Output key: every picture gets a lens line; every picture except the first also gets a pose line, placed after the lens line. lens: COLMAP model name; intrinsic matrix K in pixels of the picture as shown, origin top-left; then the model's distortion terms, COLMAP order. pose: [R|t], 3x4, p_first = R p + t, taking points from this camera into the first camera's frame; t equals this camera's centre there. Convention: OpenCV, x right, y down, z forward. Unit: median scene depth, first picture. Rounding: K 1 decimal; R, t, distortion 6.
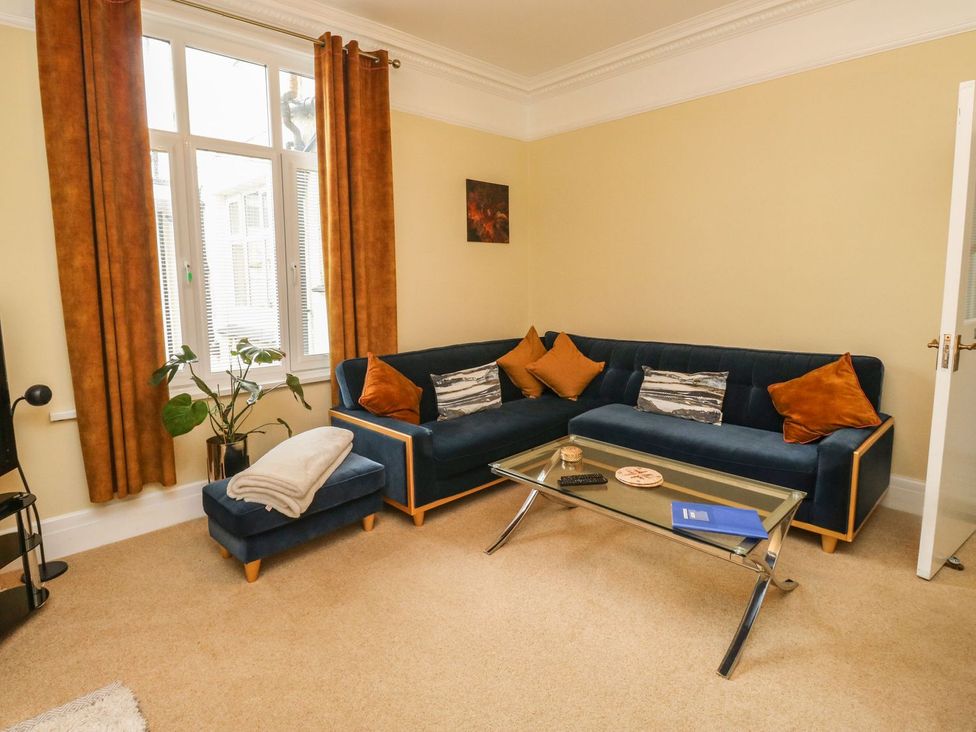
lens RADIAL K [[502.9, 0, 483.8], [0, 502.9, 353.8], [0, 0, 1]] dist [-0.005260, -0.002410]
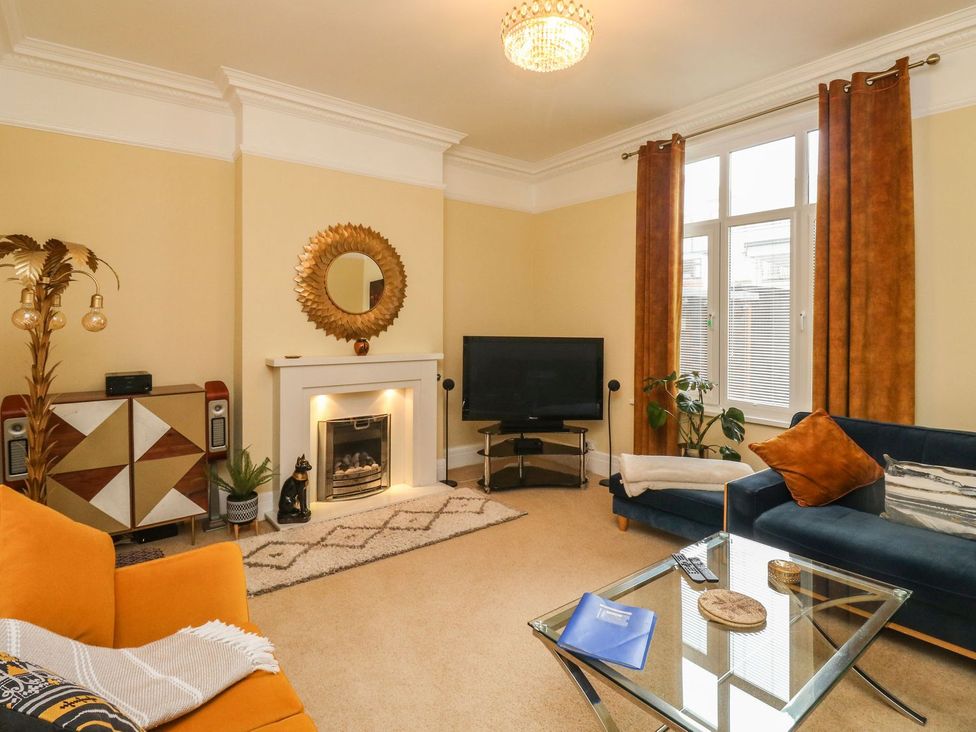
lens RADIAL K [[502.9, 0, 483.8], [0, 502.9, 353.8], [0, 0, 1]] dist [-0.005260, -0.002410]
pose [[-0.071609, 0.075575, -0.994566, 0.716060], [-0.151887, 0.984670, 0.085759, -0.085909], [0.985800, 0.157202, -0.059032, 0.443201]]
